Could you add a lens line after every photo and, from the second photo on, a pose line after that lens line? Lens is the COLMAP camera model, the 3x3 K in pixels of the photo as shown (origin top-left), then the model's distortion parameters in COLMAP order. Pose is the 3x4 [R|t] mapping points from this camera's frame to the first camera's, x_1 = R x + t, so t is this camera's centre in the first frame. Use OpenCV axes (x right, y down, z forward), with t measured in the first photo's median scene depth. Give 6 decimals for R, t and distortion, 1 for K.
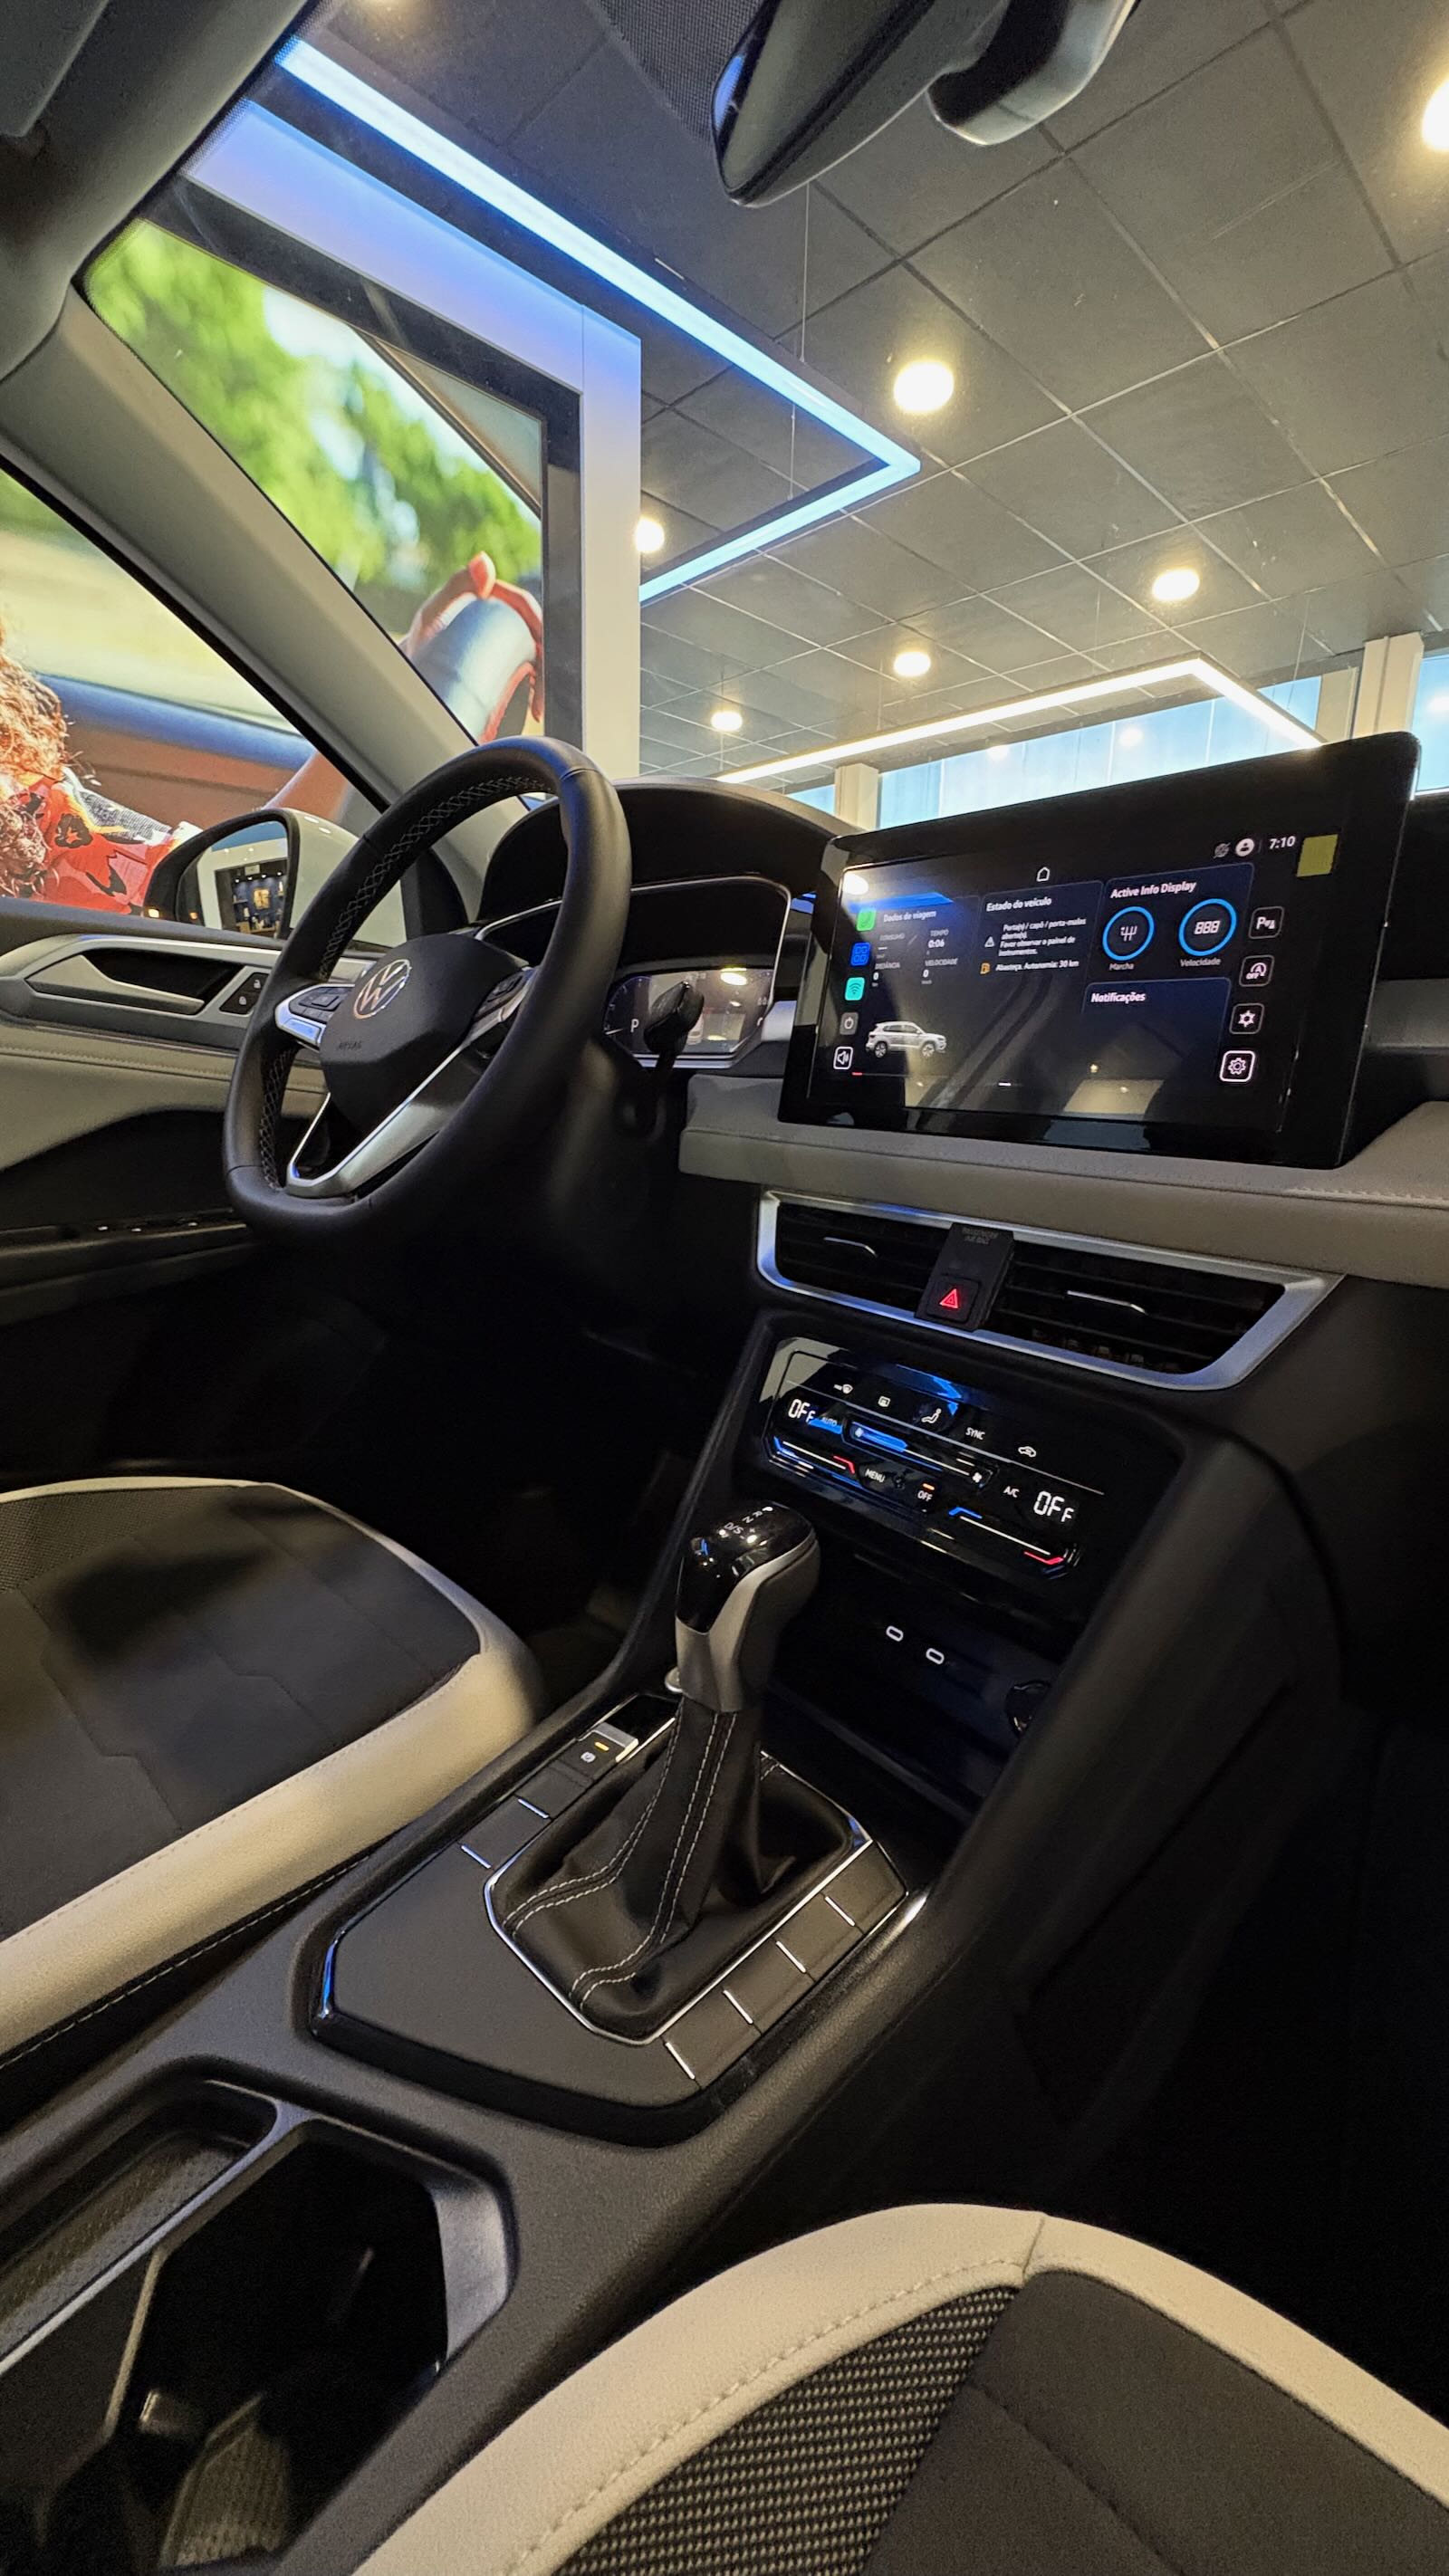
lens RADIAL K [[1025.2, 0, 724.3], [0, 1025.2, 1286.8], [0, 0, 1]] dist [0.004433, -0.001028]
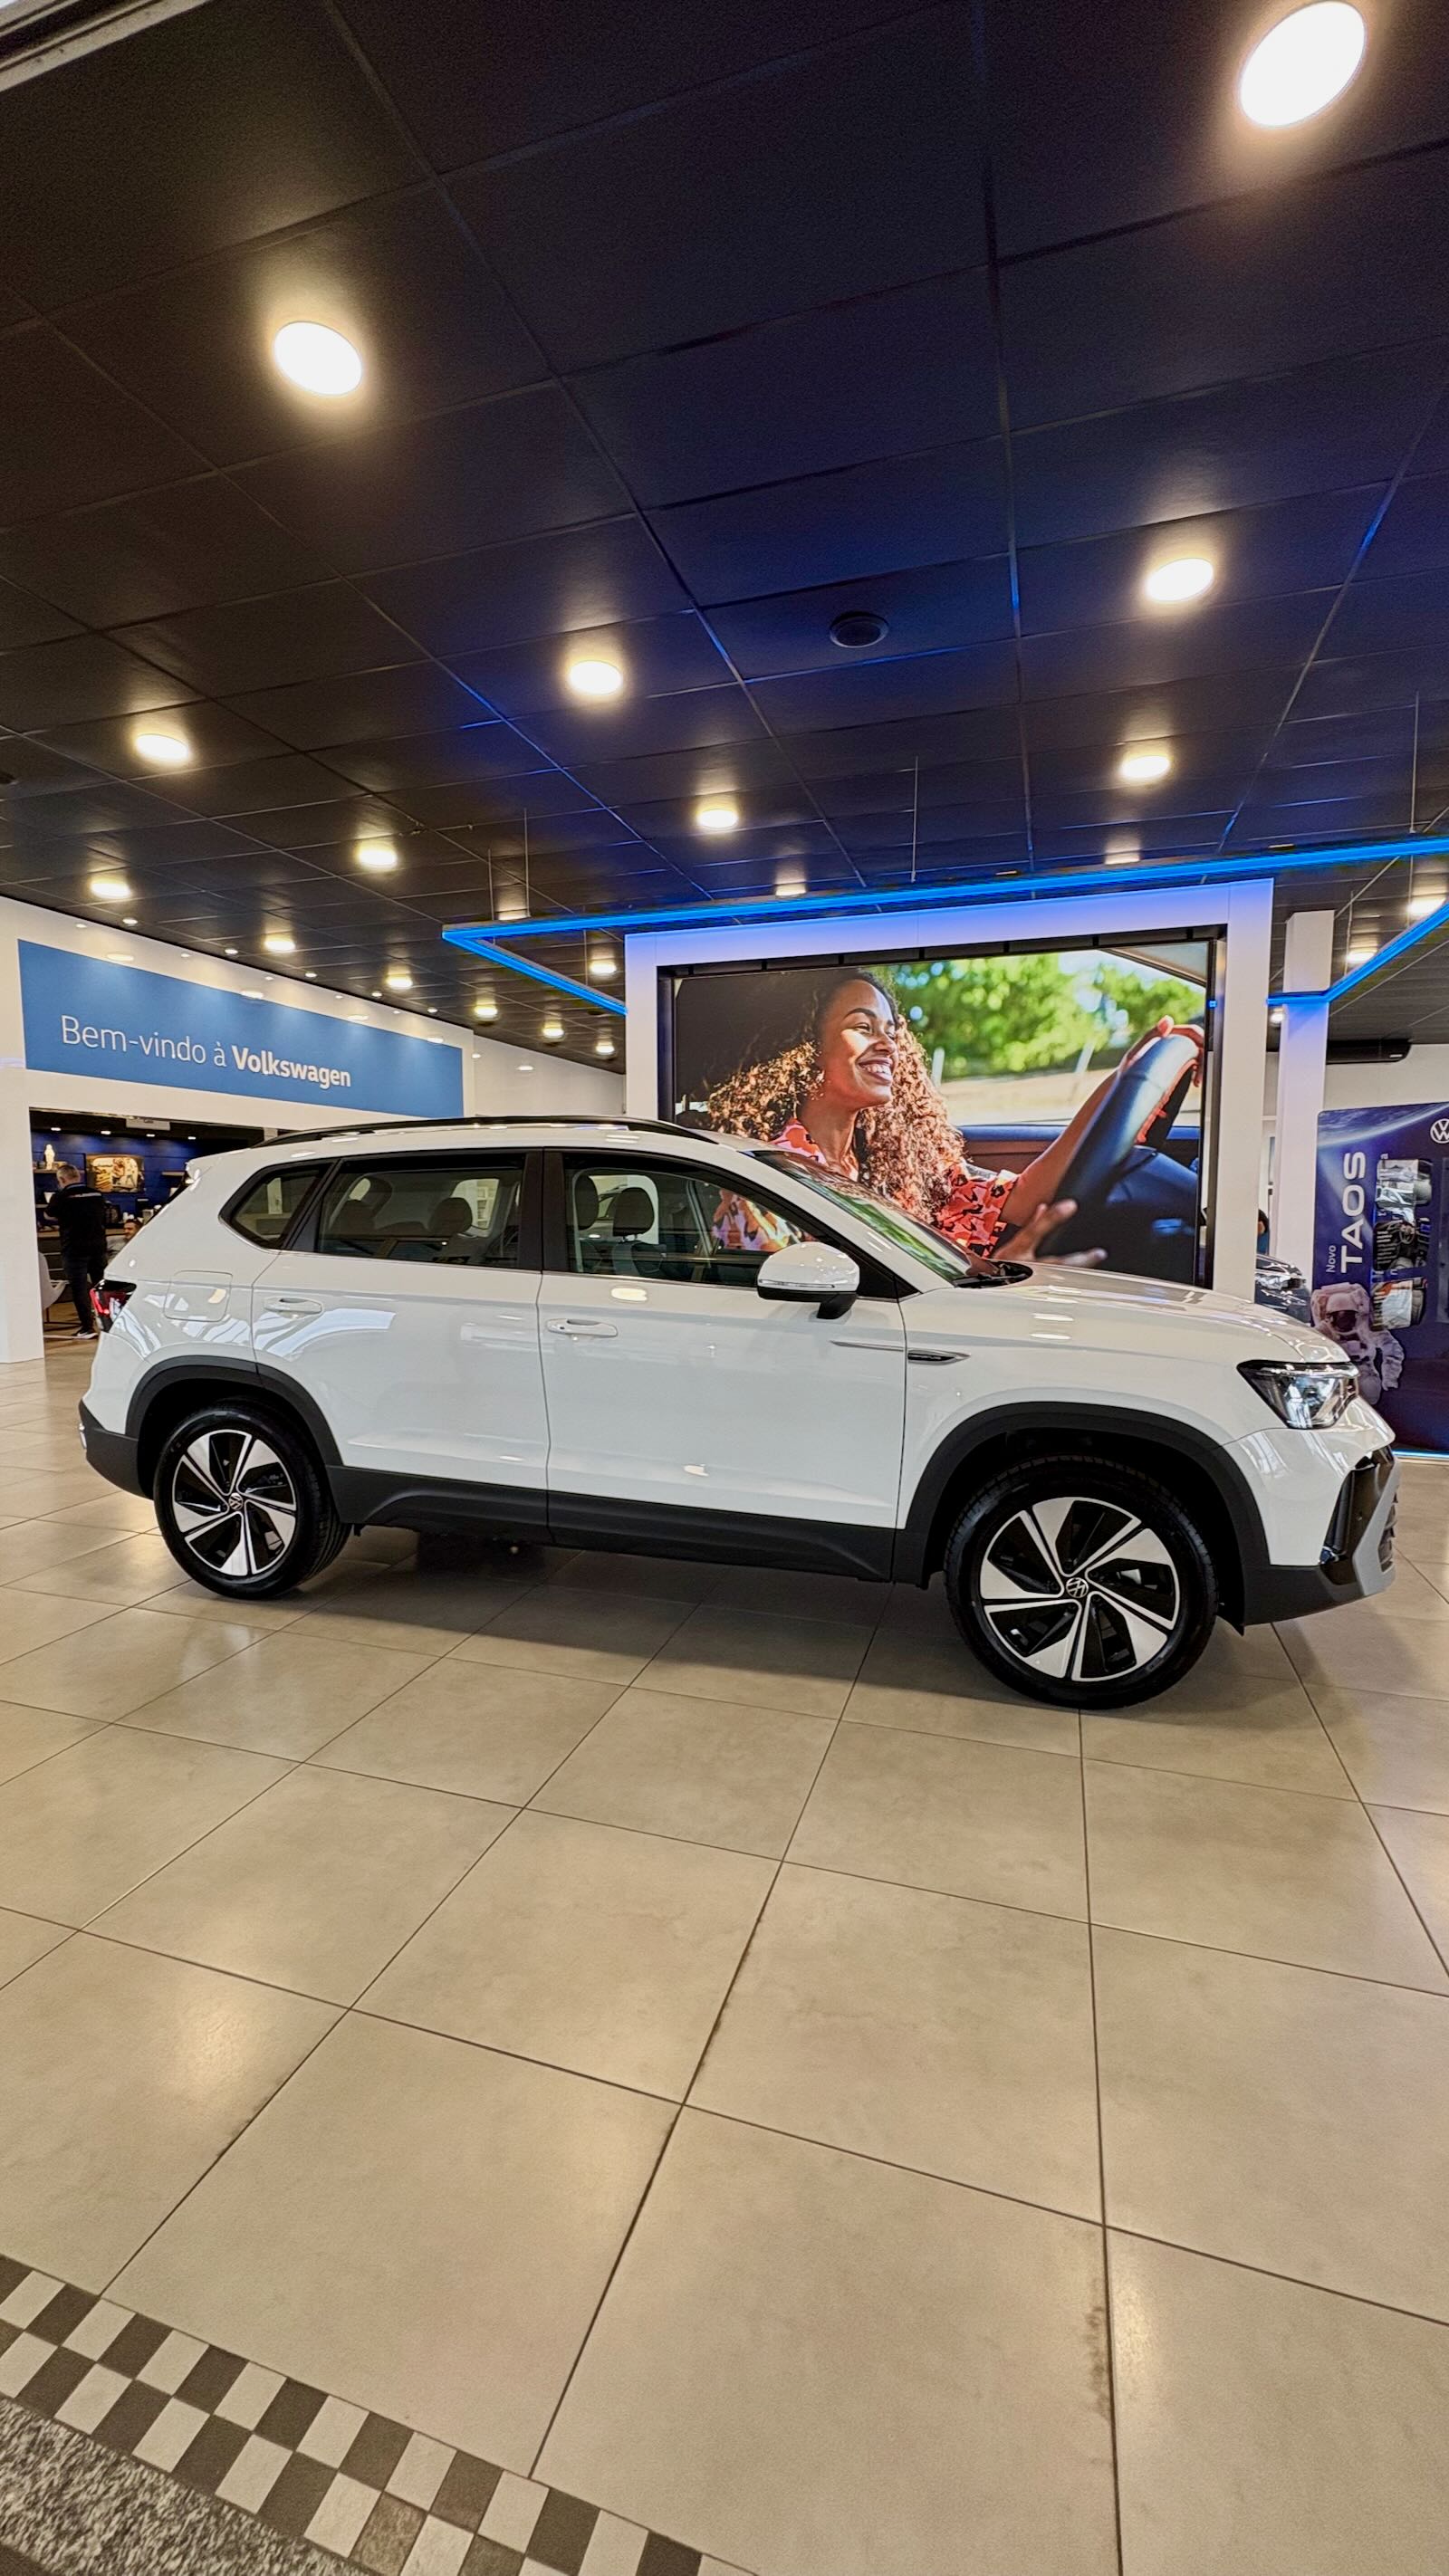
lens RADIAL K [[1025.2, 0, 728.0], [0, 1025.2, 1289.3], [0, 0, 1]] dist [0.004433, -0.001028]
pose [[0.470900, 0.061324, -0.880053, 5.911408], [-0.182885, 0.982695, -0.029382, 0.063249], [0.863022, 0.174784, 0.473966, -2.955890]]
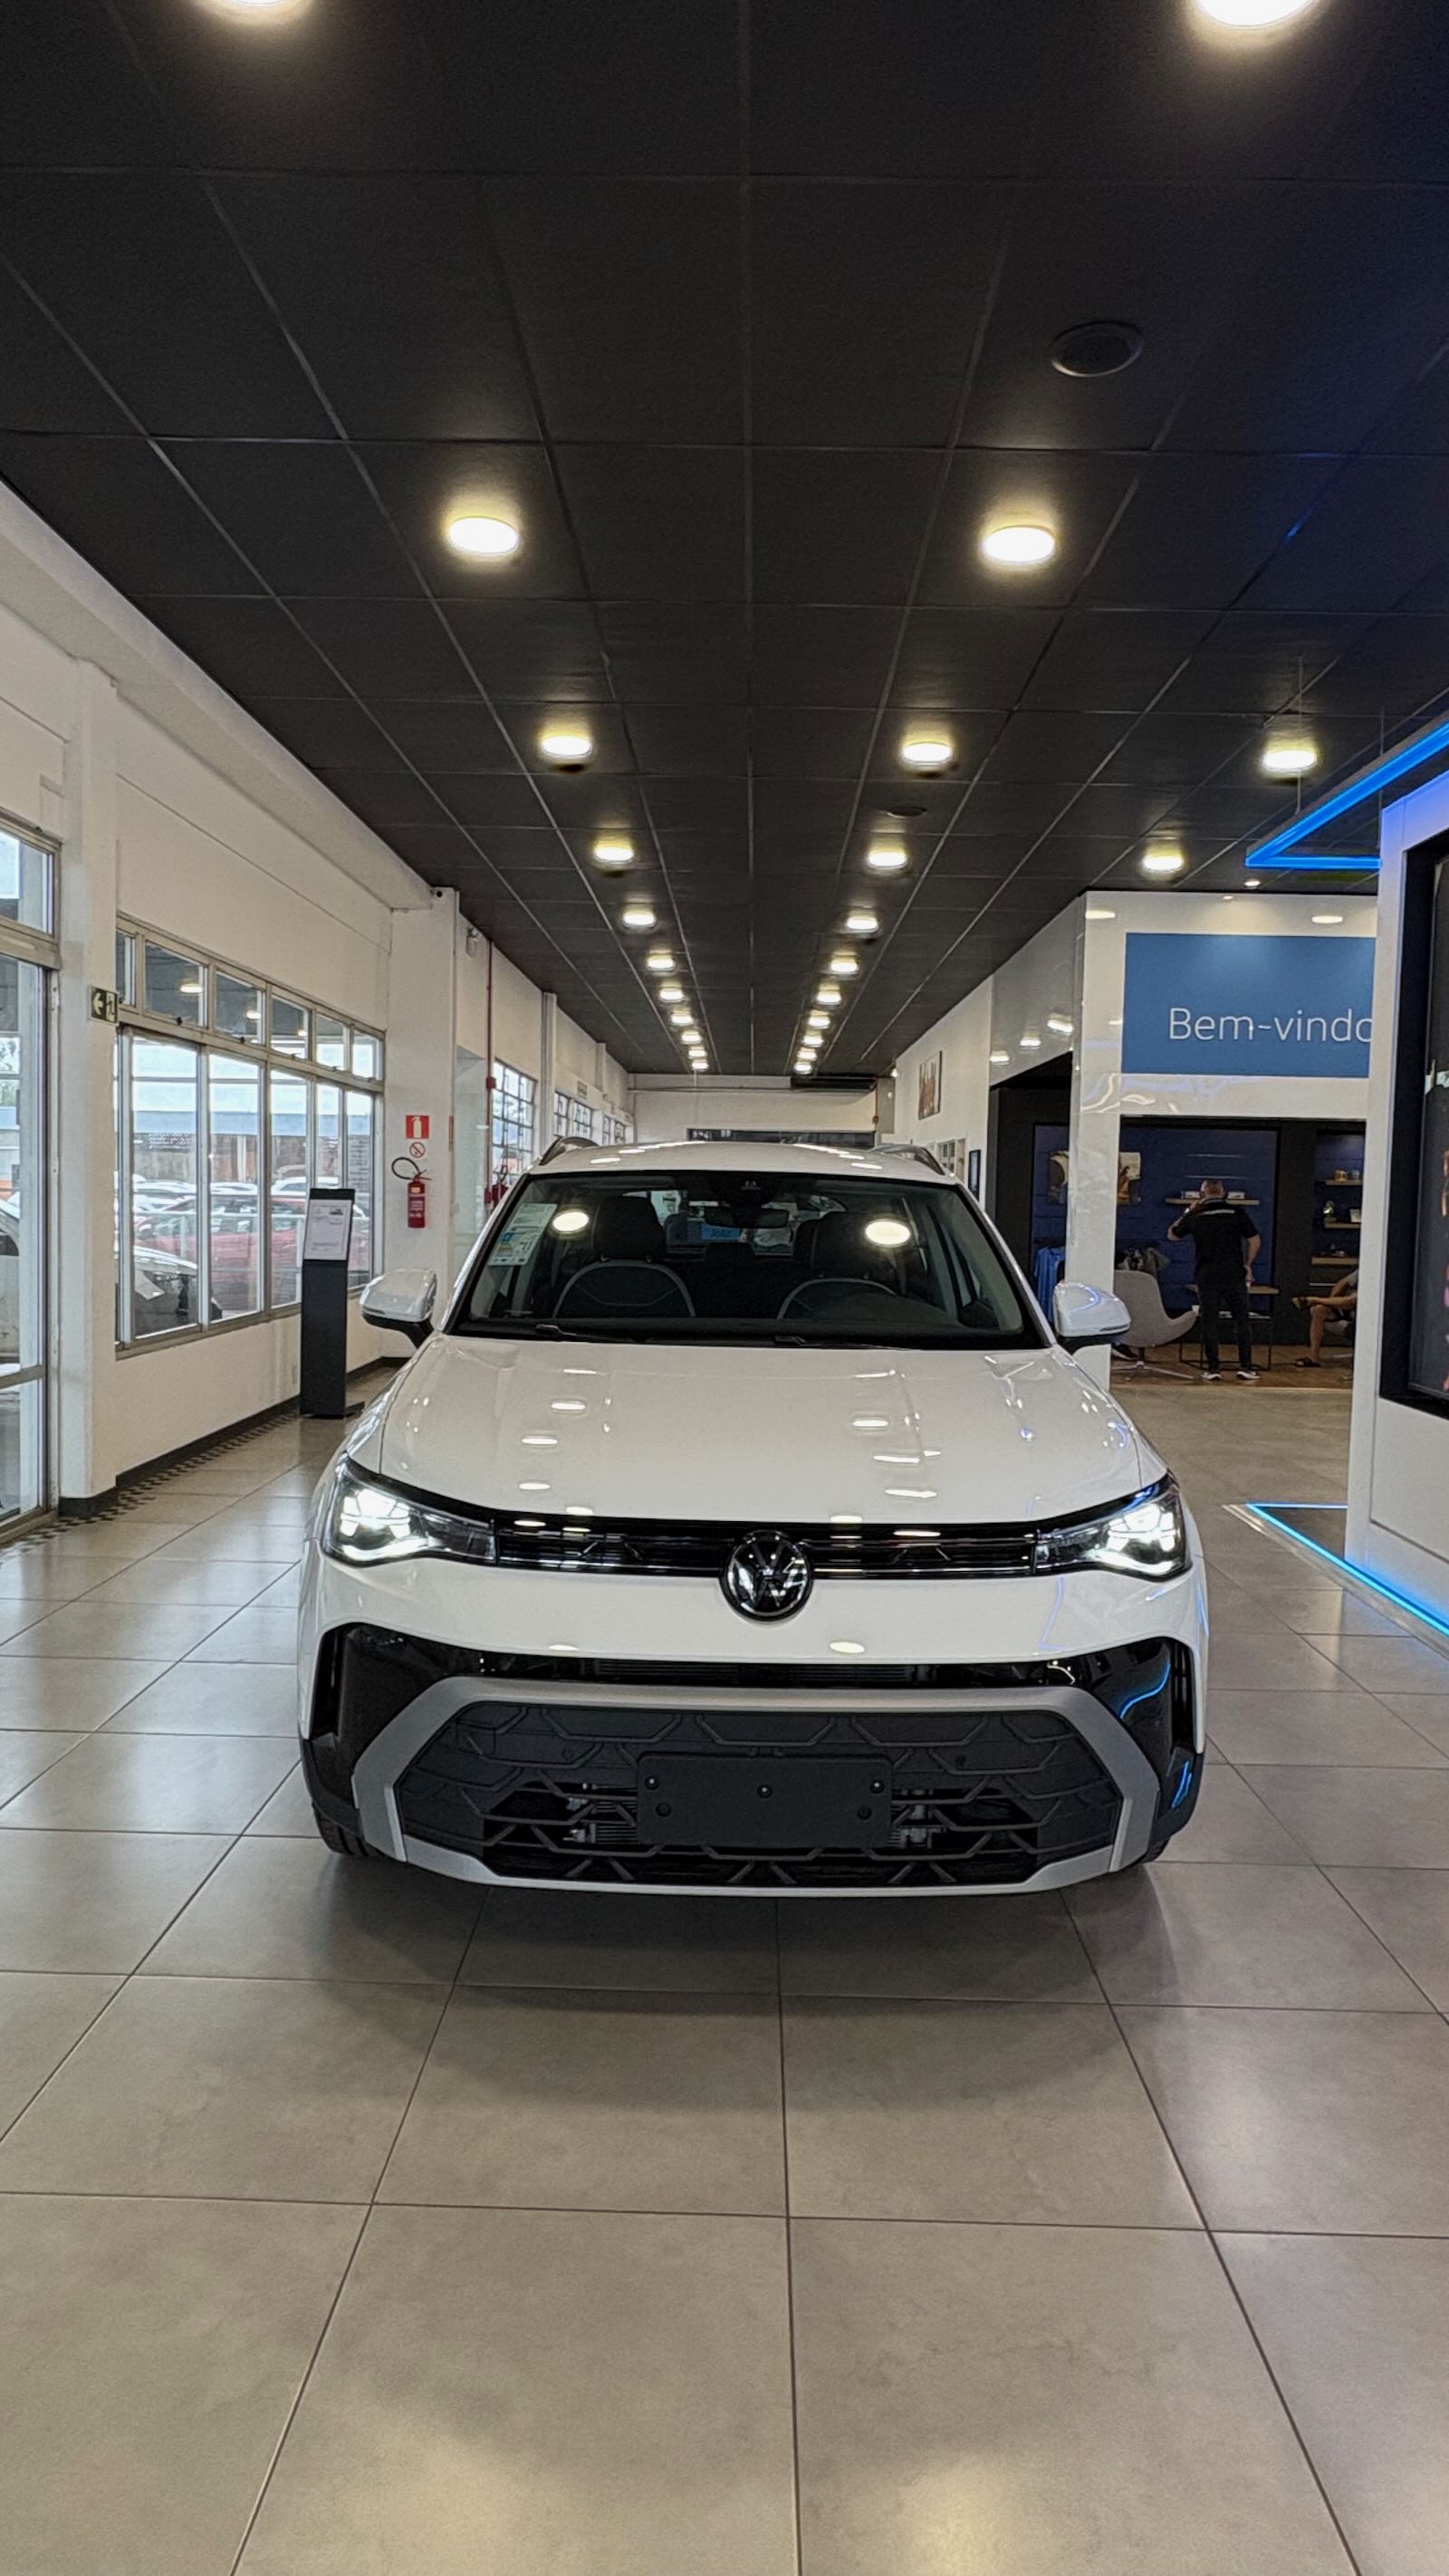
lens RADIAL K [[1512.4, 0, 722.5], [0, 1512.4, 1286.7], [0, 0, 1]] dist [0.003820, 0.001837]
pose [[-0.715668, 0.011635, -0.698344, 5.648931], [-0.185601, 0.960744, 0.206212, -2.152482], [0.673329, 0.277193, -0.685414, 6.035649]]
